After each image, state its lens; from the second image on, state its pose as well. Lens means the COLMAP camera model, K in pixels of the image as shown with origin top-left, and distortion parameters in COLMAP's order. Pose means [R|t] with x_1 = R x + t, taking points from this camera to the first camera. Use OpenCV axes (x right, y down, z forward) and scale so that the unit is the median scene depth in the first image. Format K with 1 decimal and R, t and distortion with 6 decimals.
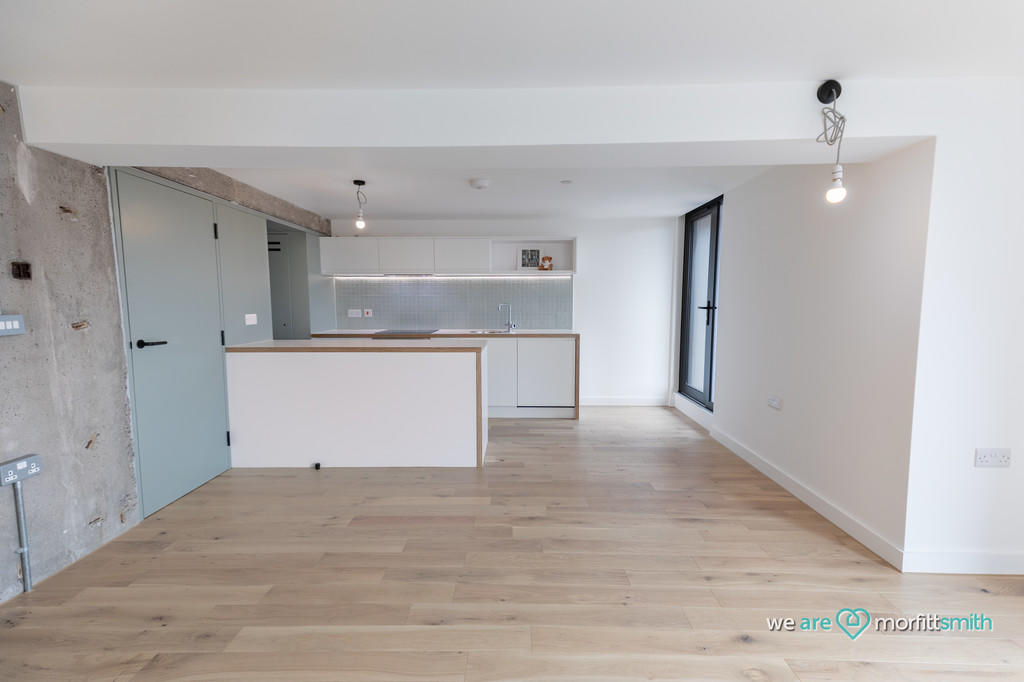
lens RADIAL K [[452.2, 0, 508.1], [0, 452.2, 341.7], [0, 0, 1]] dist [0.032786, 0.000004]
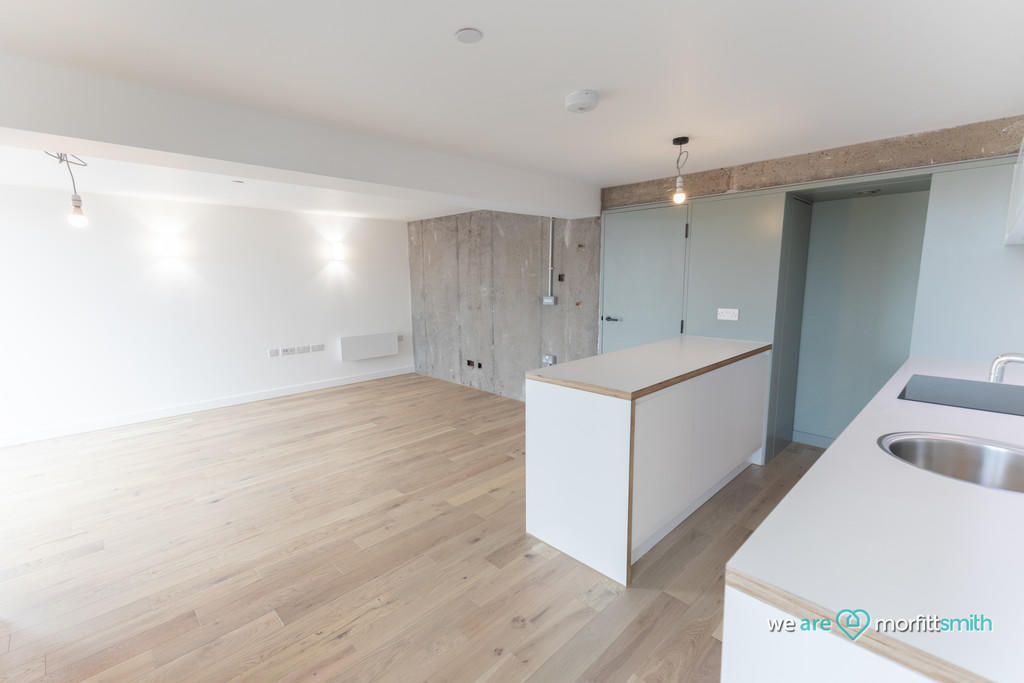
lens RADIAL K [[452.2, 0, 508.1], [0, 452.2, 342.2], [0, 0, 1]] dist [0.032786, 0.000004]
pose [[-0.702517, 0.112337, -0.702745, 0.580467], [-0.054755, 0.976004, 0.210756, -0.230658], [0.709558, 0.186538, -0.679508, 1.845602]]
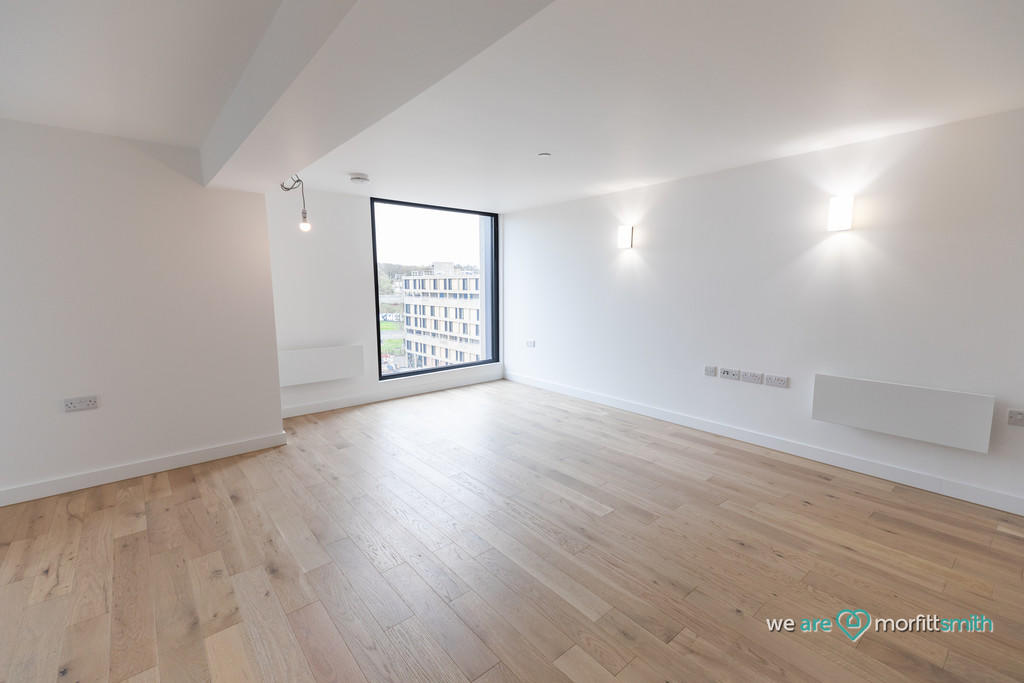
lens RADIAL K [[443.7, 0, 512.0], [0, 443.7, 341.5], [0, 0, 1]] dist [0.042288, -0.000372]
pose [[-0.657159, -0.098806, 0.747248, -0.760937], [0.073668, 0.978206, 0.194131, -0.119047], [-0.750143, 0.182623, -0.635558, 1.114891]]
